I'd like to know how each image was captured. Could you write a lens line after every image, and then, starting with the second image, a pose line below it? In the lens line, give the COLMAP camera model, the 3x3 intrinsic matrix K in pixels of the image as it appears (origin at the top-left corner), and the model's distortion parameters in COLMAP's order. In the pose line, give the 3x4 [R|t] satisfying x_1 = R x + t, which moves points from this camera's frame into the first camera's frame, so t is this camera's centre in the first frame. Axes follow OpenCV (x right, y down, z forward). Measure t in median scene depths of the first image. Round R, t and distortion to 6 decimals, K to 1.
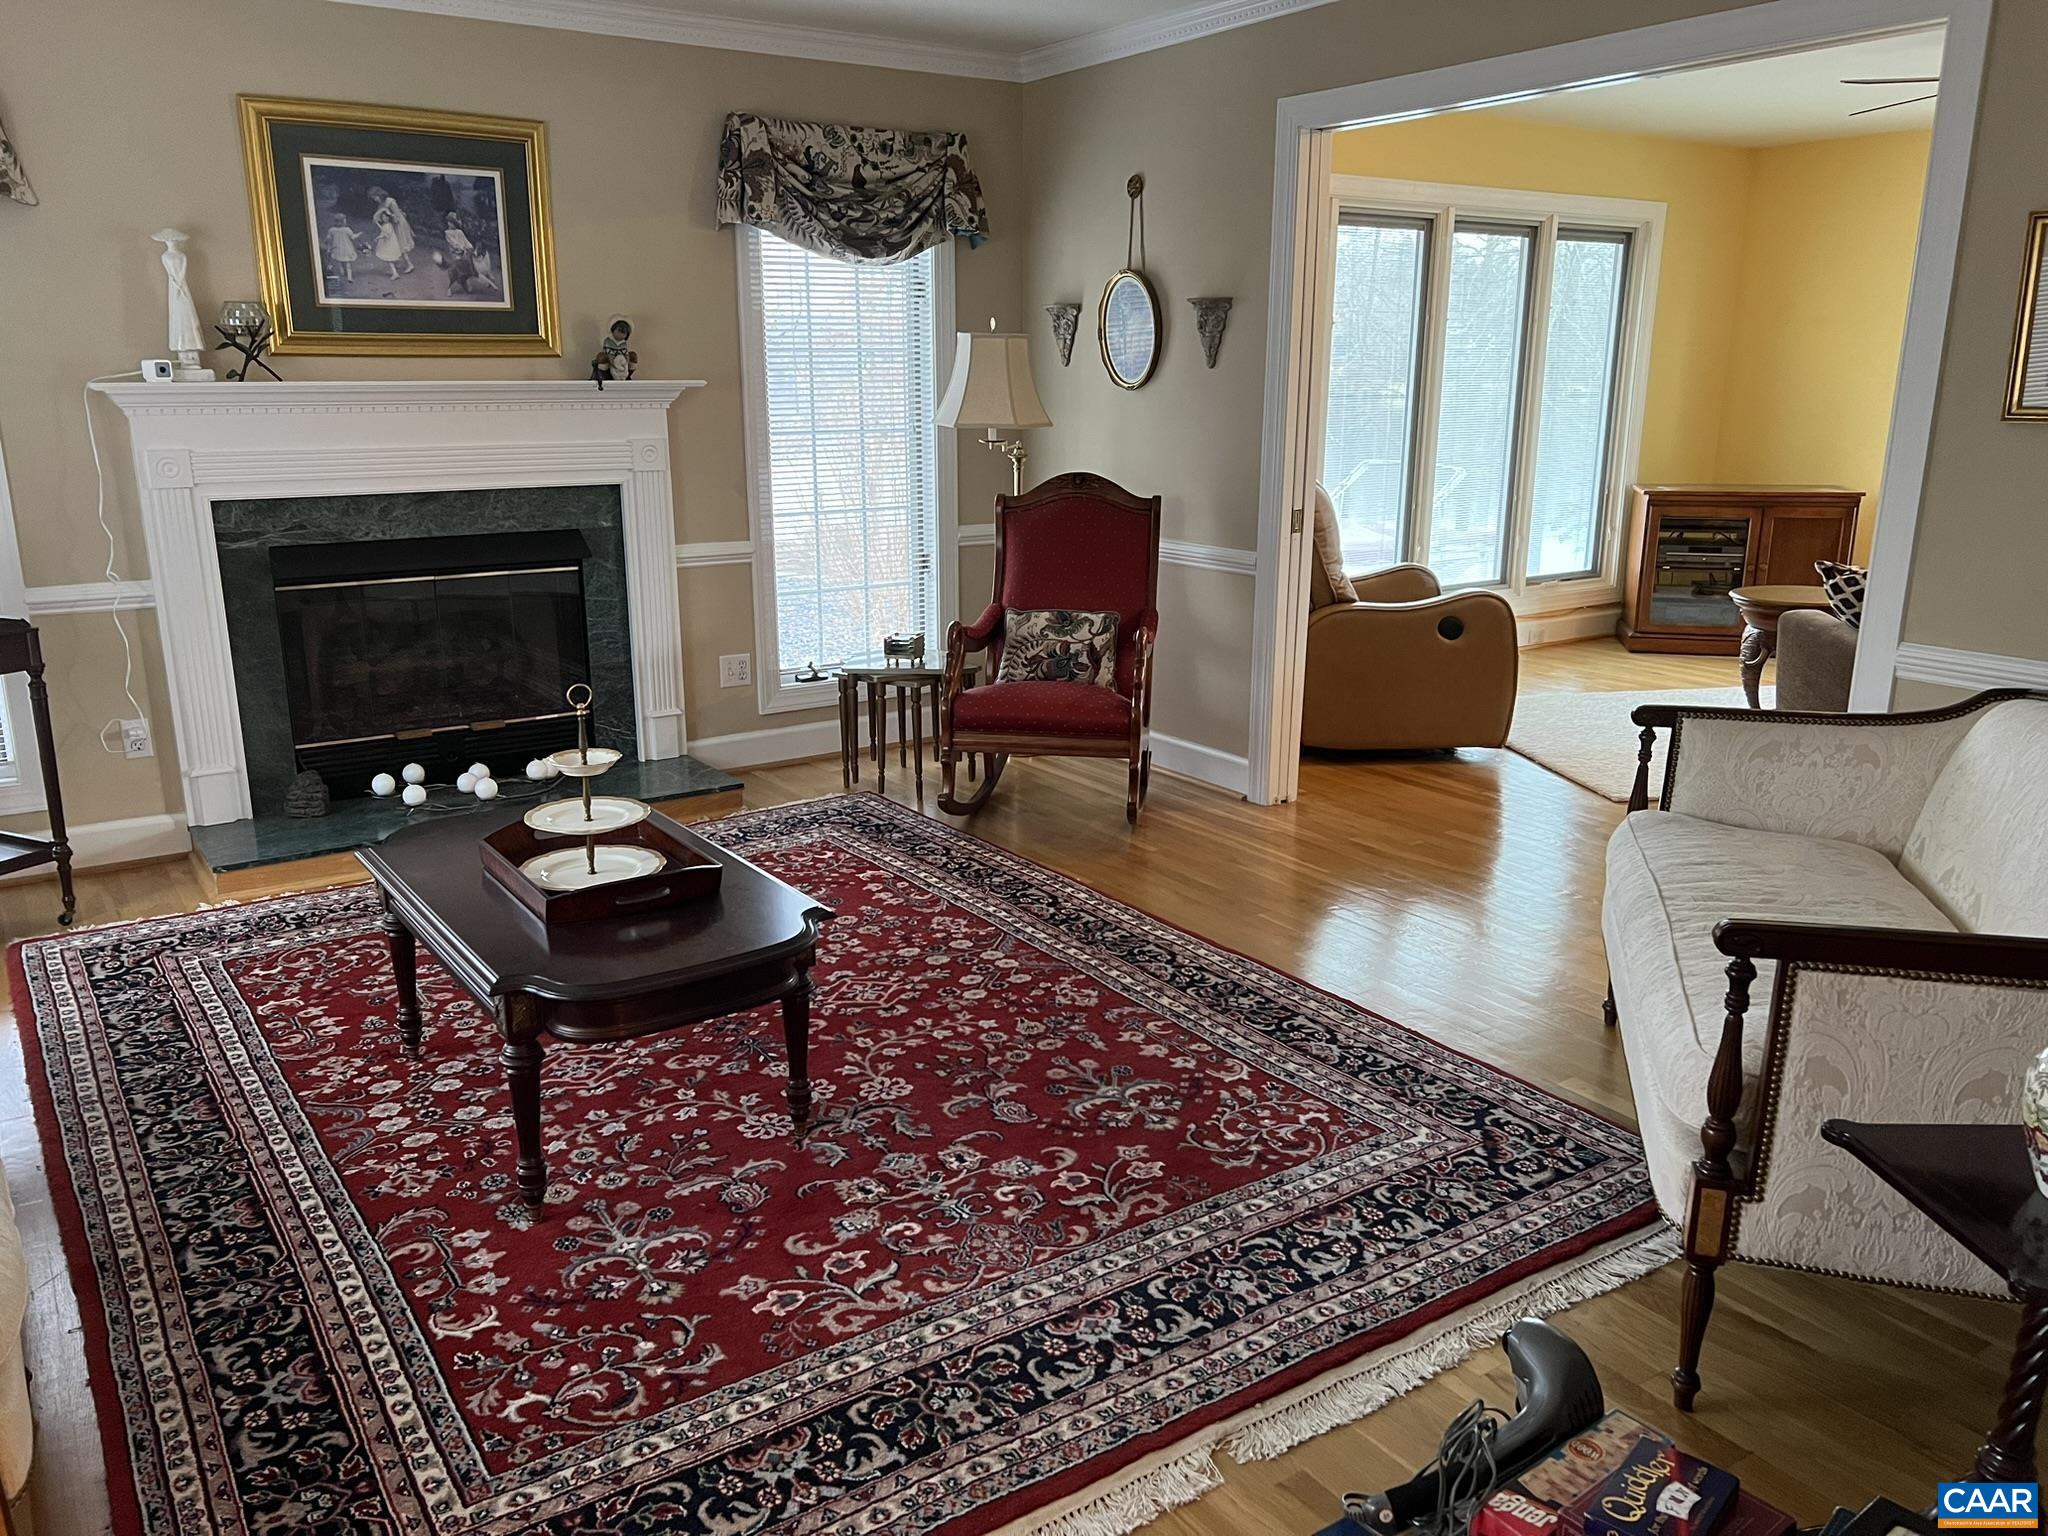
lens RADIAL K [[1548.4, 0, 1018.0], [0, 1548.4, 771.6], [0, 0, 1]] dist [0.053810, -0.059163]
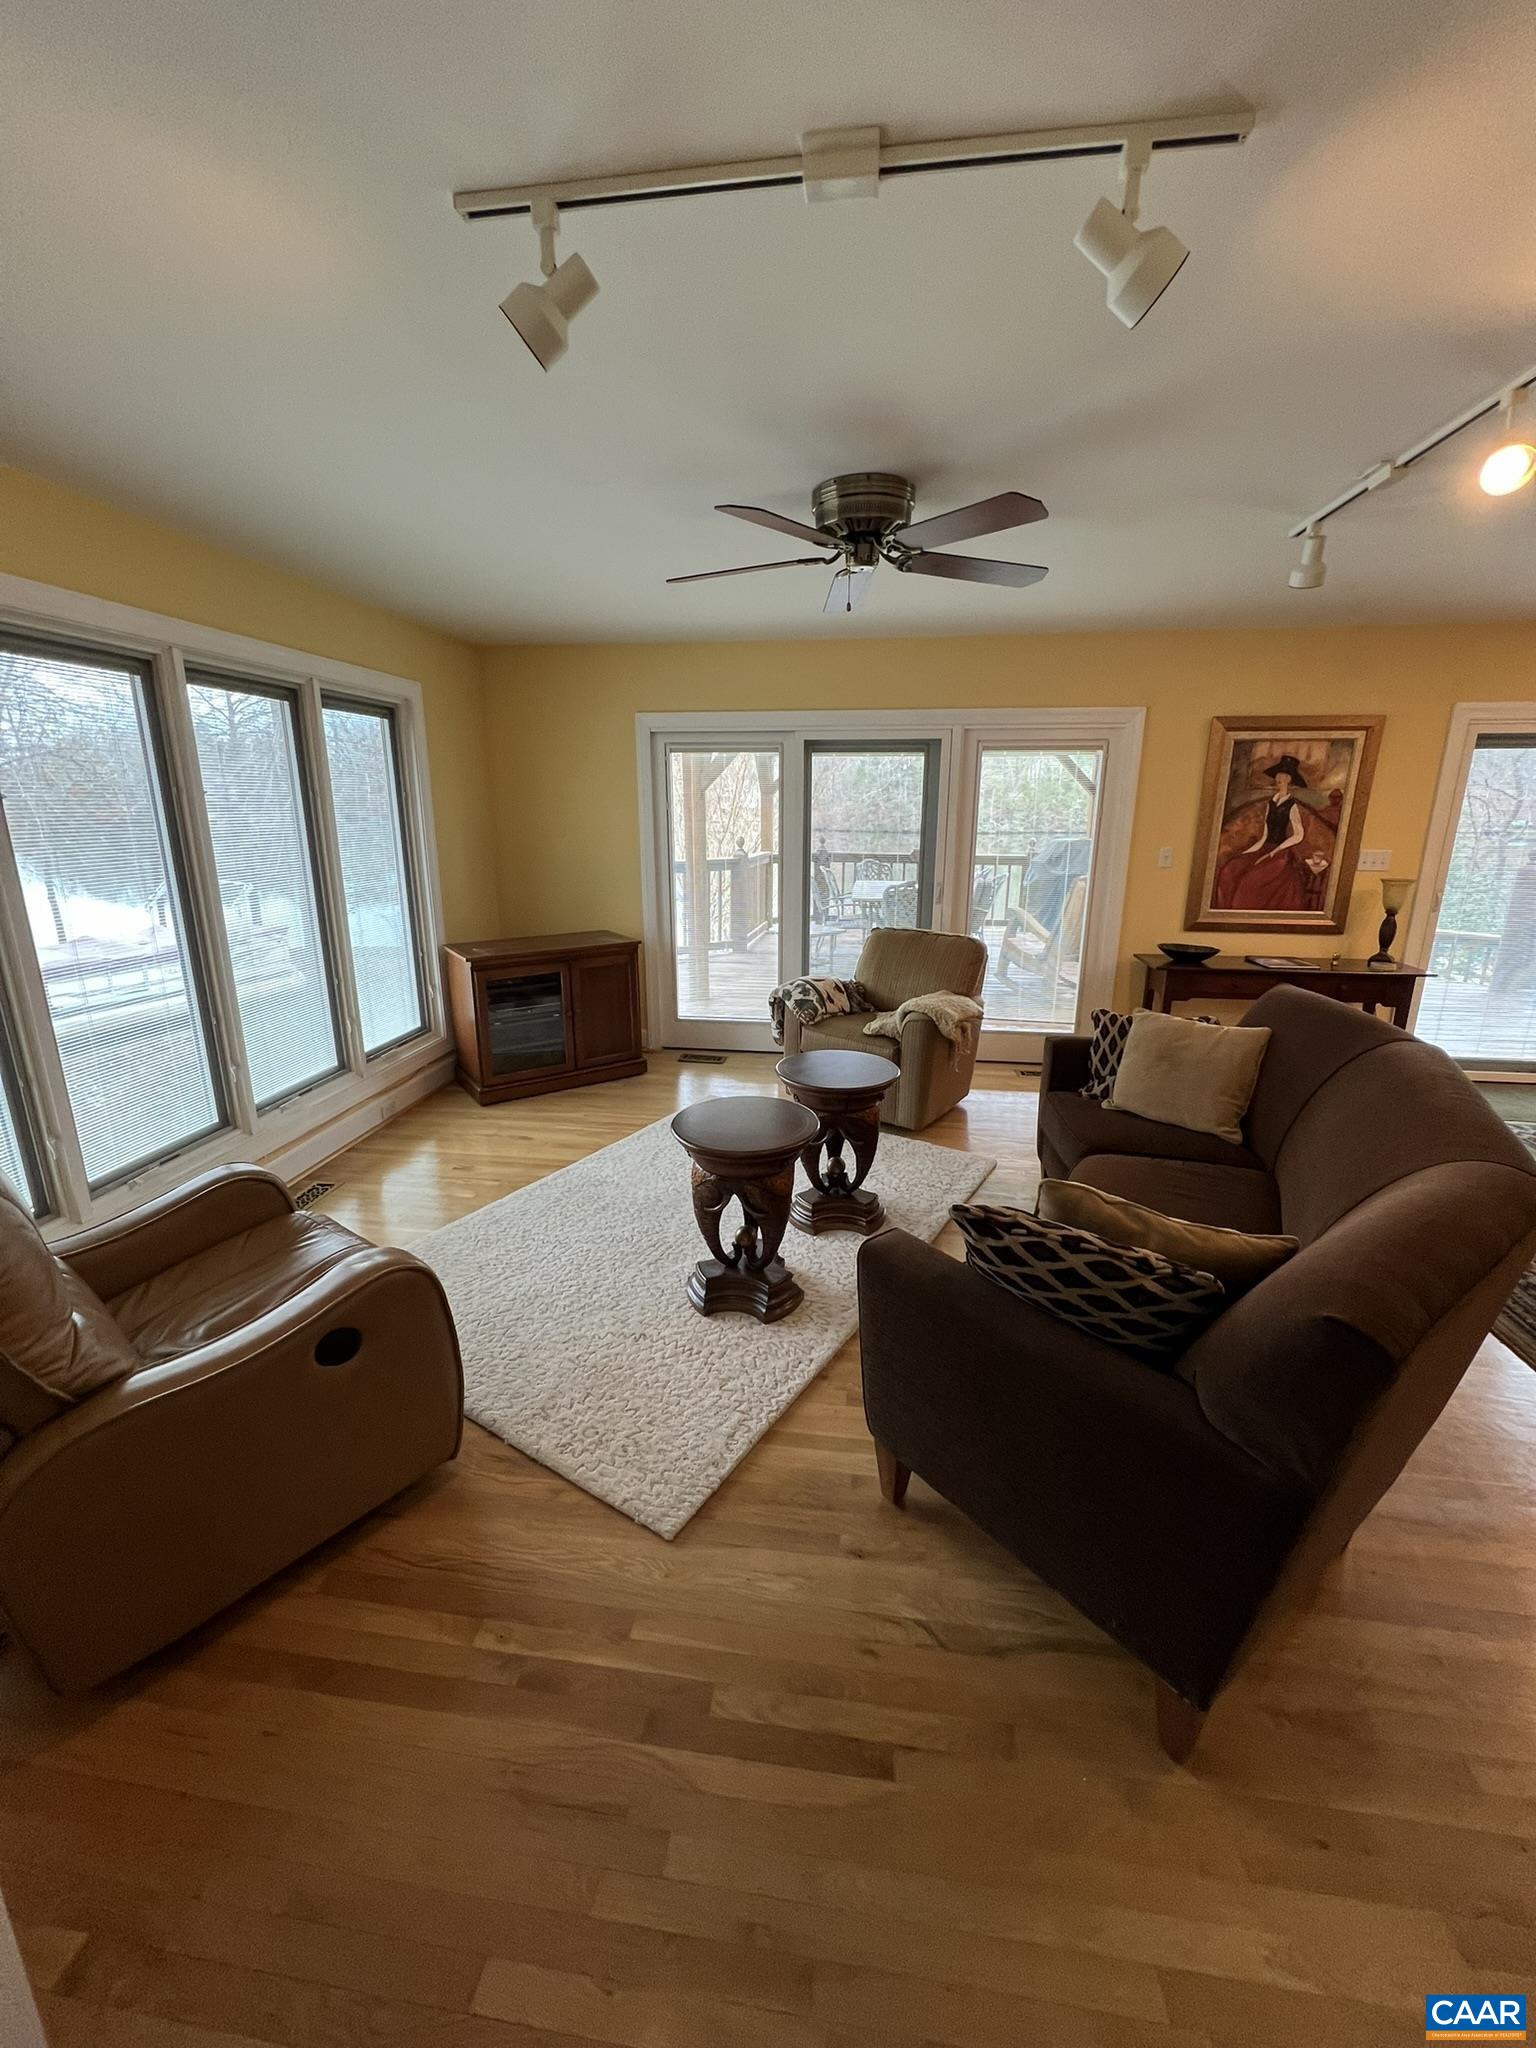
lens RADIAL K [[823.4, 0, 769.9], [0, 823.4, 1020.4], [0, 0, 1]] dist [-0.003374, 0.000199]
pose [[0.670862, -0.190204, 0.716775, 0.138539], [0.186984, 0.978704, 0.084704, -0.149885], [-0.717622, 0.077201, 0.692141, 0.485110]]
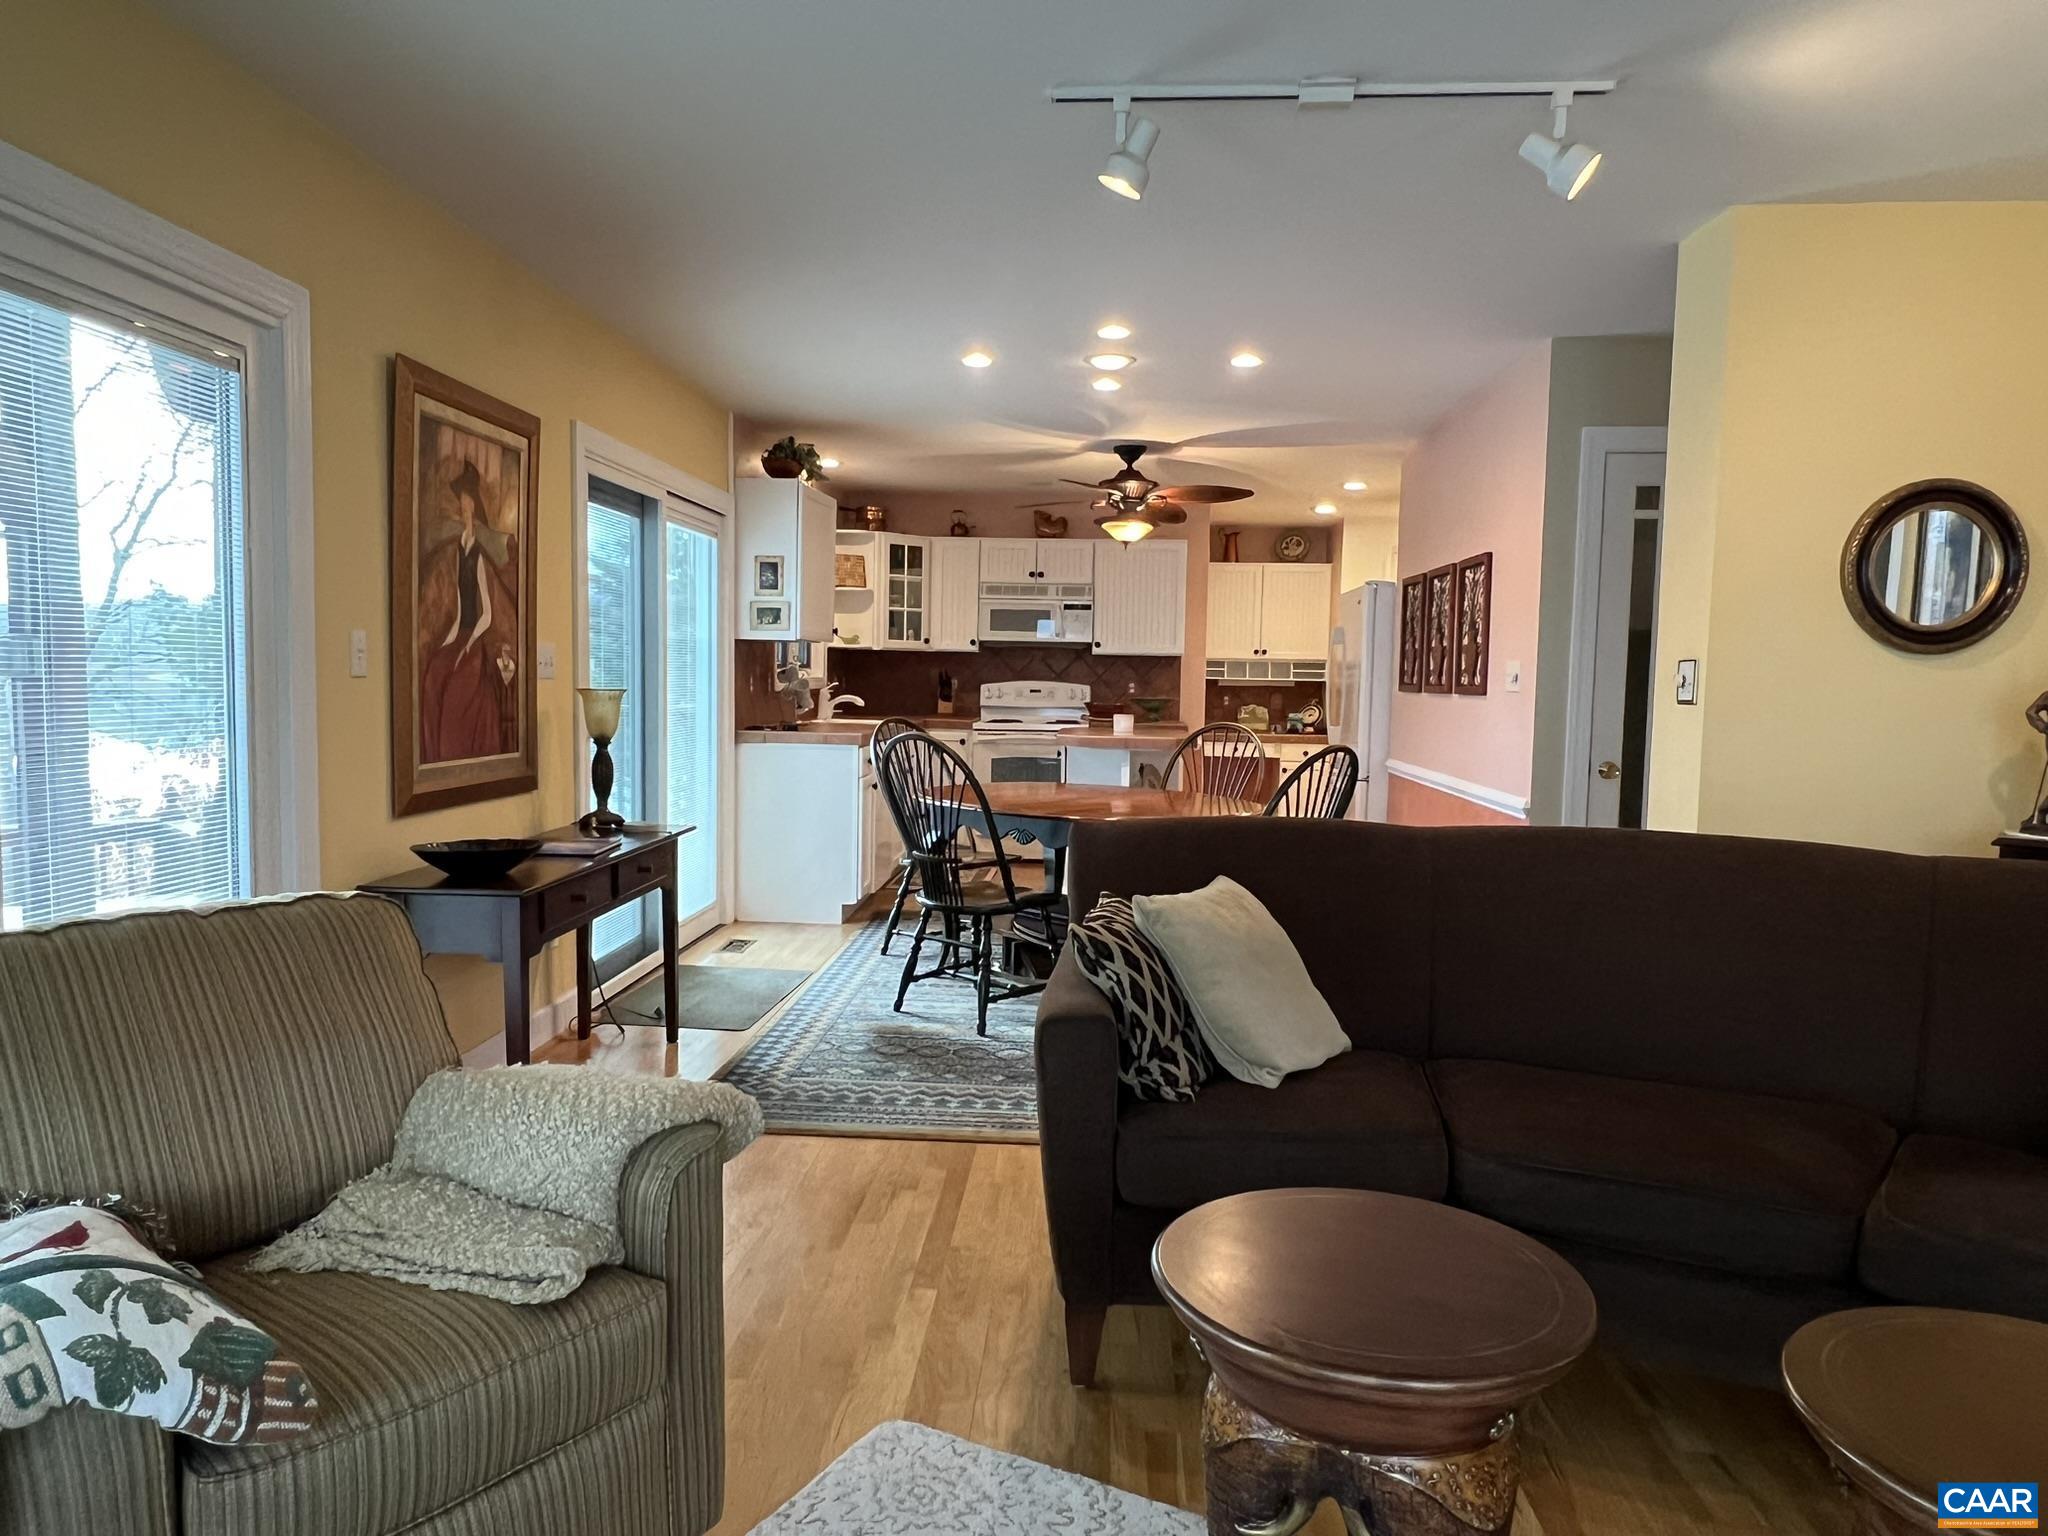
lens RADIAL K [[1344.3, 0, 1008.7], [0, 1344.3, 778.2], [0, 0, 1]] dist [0.022497, 0.001519]
pose [[-0.780308, -0.063347, 0.622179, 0.369323], [0.140894, 0.951475, 0.273577, -0.213612], [-0.609318, 0.301135, -0.733518, 0.896294]]
